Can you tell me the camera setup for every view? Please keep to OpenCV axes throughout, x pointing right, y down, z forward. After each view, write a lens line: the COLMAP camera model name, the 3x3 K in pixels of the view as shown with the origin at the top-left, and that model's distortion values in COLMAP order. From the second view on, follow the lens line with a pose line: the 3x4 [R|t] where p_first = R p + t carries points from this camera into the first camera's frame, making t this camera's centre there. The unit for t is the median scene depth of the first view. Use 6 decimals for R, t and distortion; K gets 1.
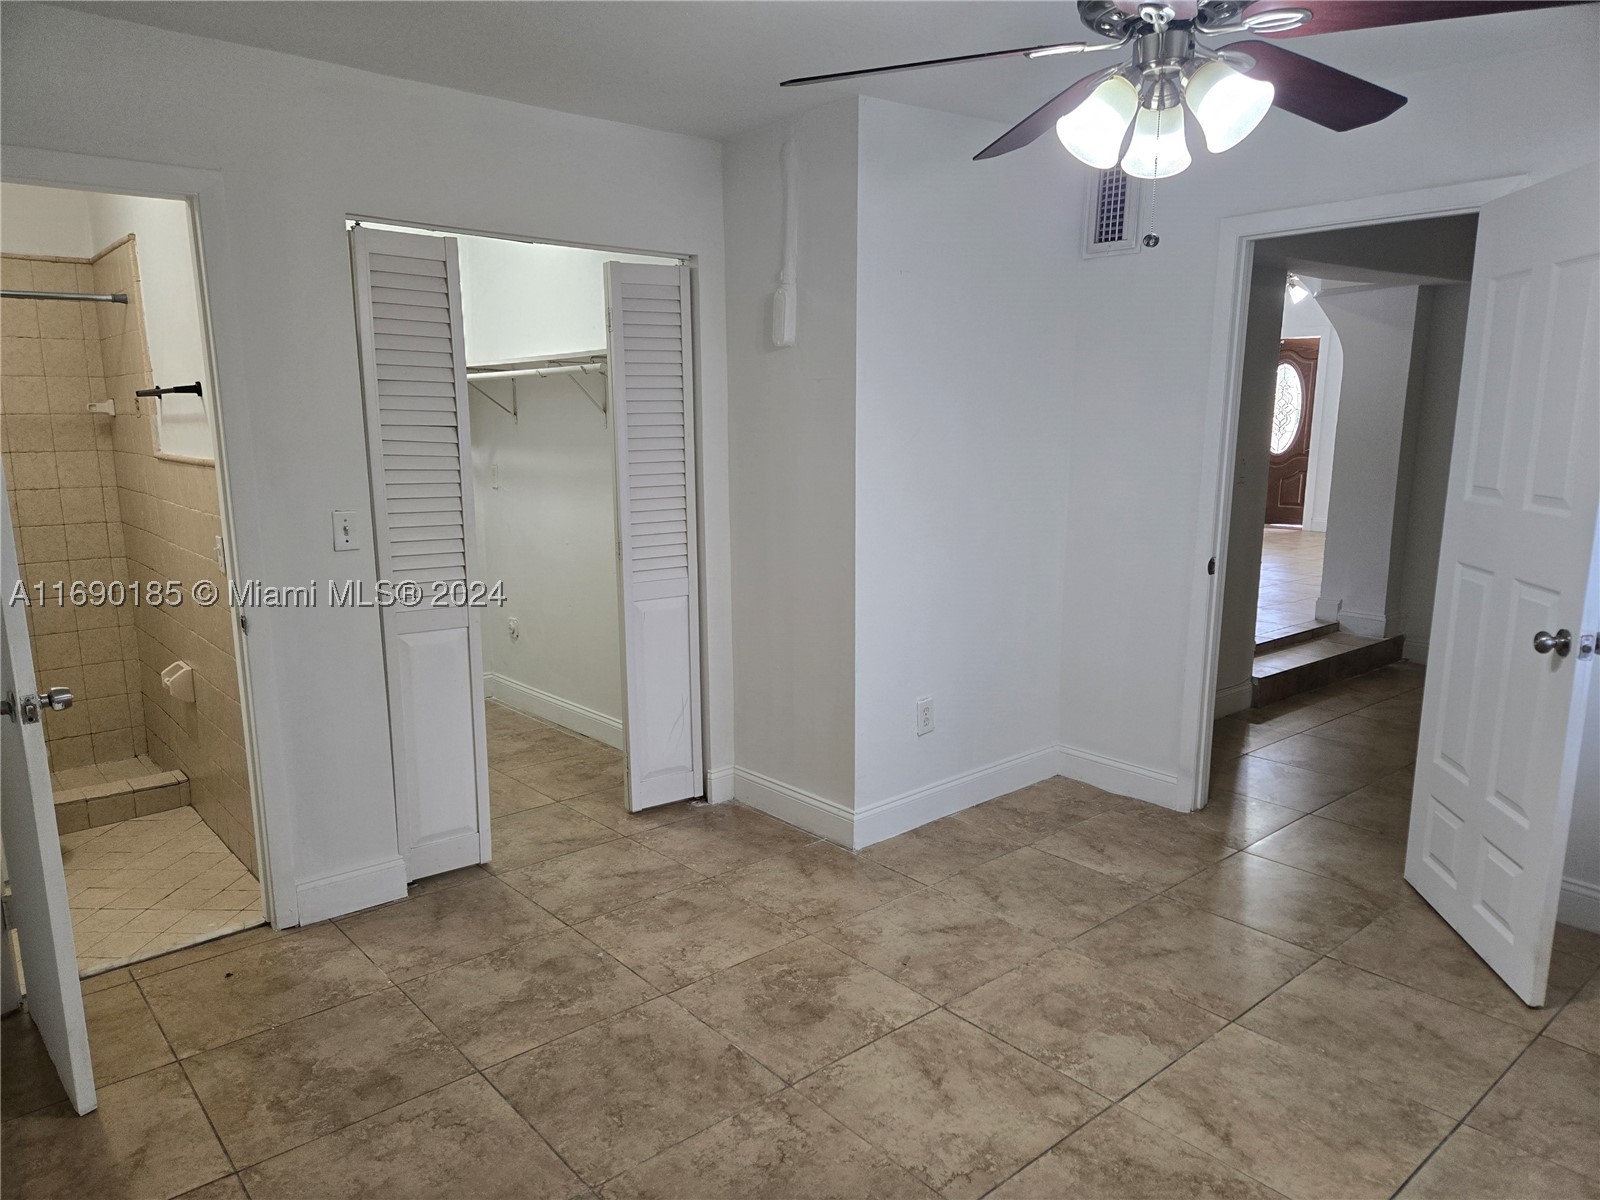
lens RADIAL K [[1074.6, 0, 804.6], [0, 1074.6, 611.0], [0, 0, 1]] dist [0.058768, -0.041855]
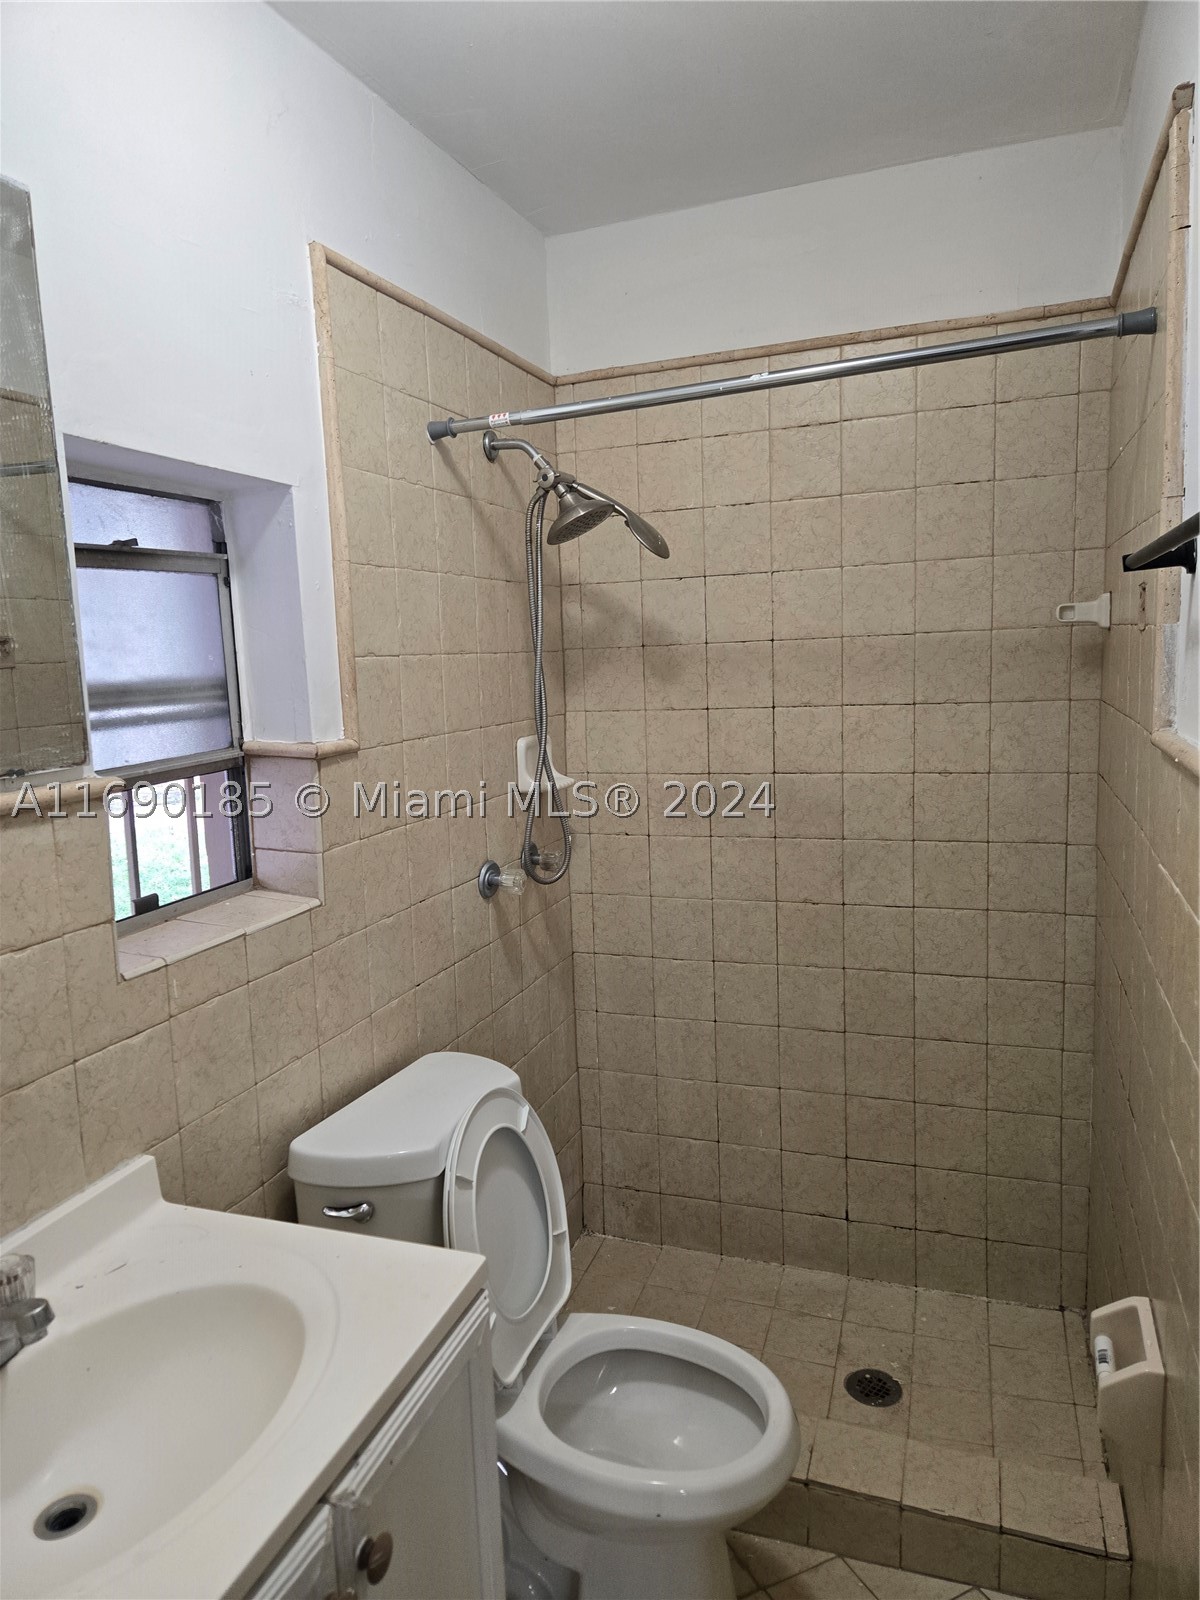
lens RADIAL K [[1074.6, 0, 555.9], [0, 1074.6, 785.8], [0, 0, 1]] dist [0.058768, -0.041855]
pose [[0.463169, 0.098695, -0.880757, -0.327074], [-0.125373, 0.991083, 0.045127, -0.103834], [0.877357, 0.089522, 0.471413, 0.583715]]
